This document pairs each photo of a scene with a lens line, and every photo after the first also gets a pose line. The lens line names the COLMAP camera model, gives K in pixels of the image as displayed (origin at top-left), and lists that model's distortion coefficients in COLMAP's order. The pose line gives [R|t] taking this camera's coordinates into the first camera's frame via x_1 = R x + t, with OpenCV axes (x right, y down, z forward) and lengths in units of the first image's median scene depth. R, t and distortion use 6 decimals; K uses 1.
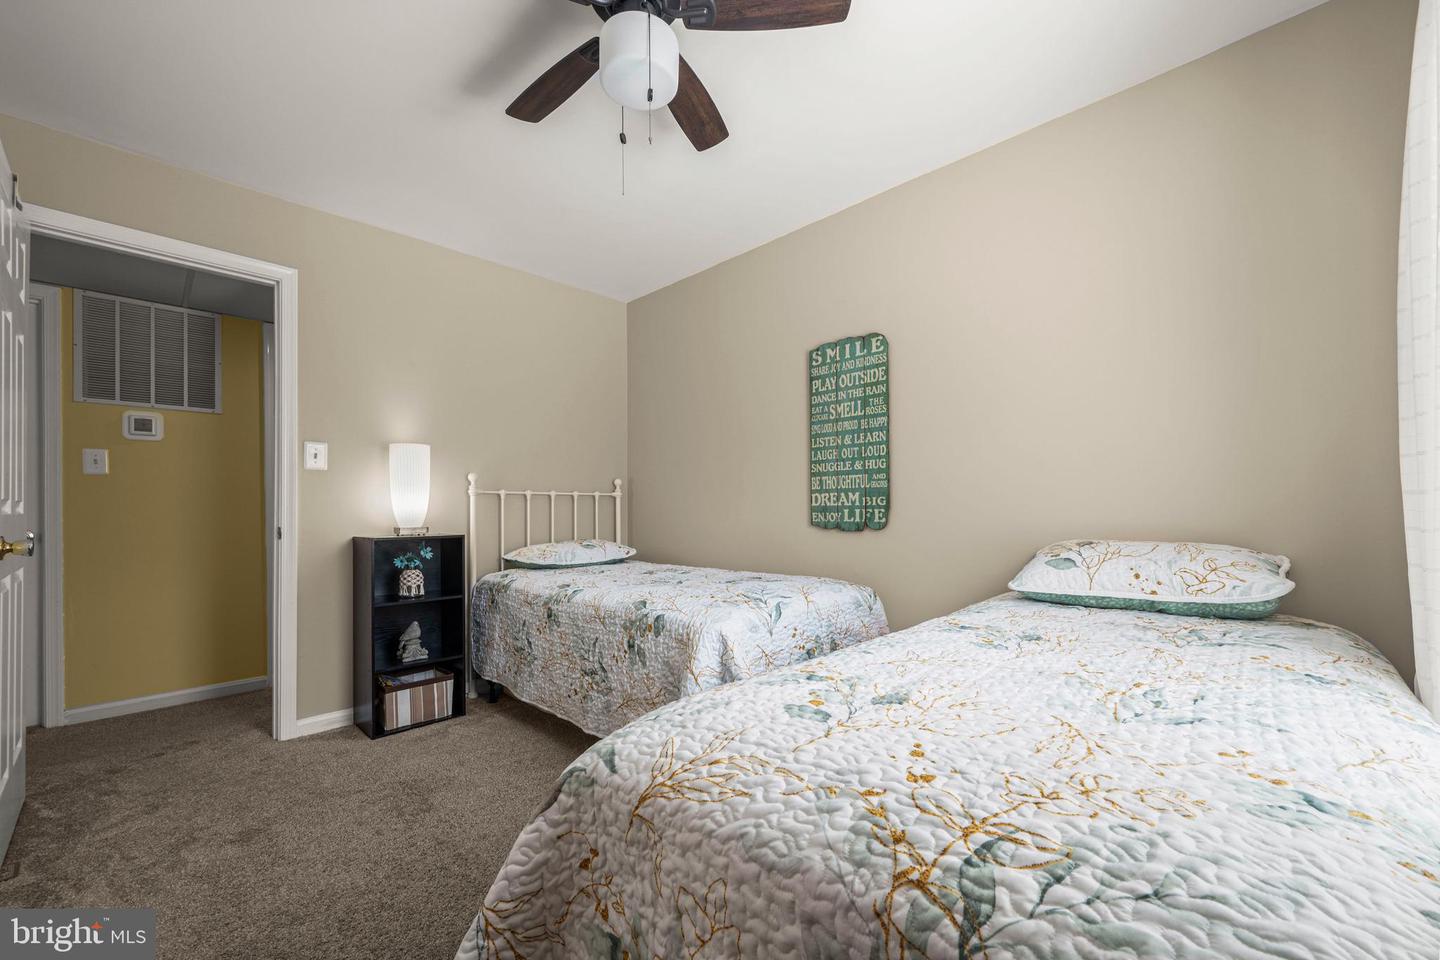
lens RADIAL K [[588.3, 0, 722.3], [0, 588.3, 508.5], [0, 0, 1]] dist [-0.000299, -0.000063]
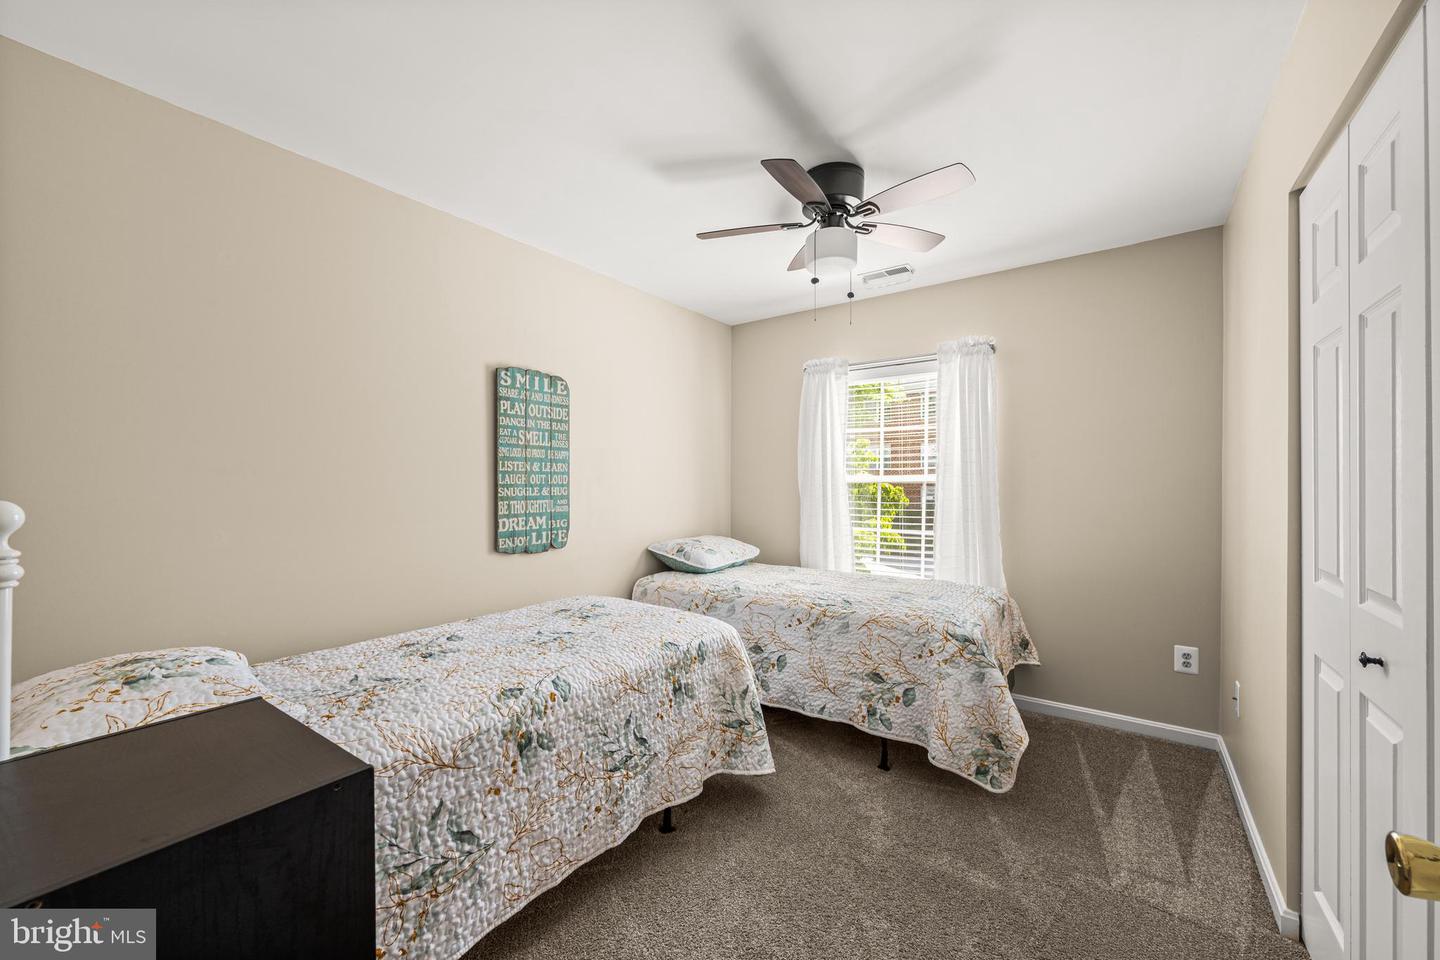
lens RADIAL K [[580.3, 0, 716.9], [0, 580.3, 482.6], [0, 0, 1]] dist [0.000702, -0.000005]
pose [[-0.177710, 0.007769, 0.984052, -0.883435], [-0.000347, 0.999968, -0.007958, -0.081391], [-0.984083, -0.001756, -0.177701, 0.875287]]
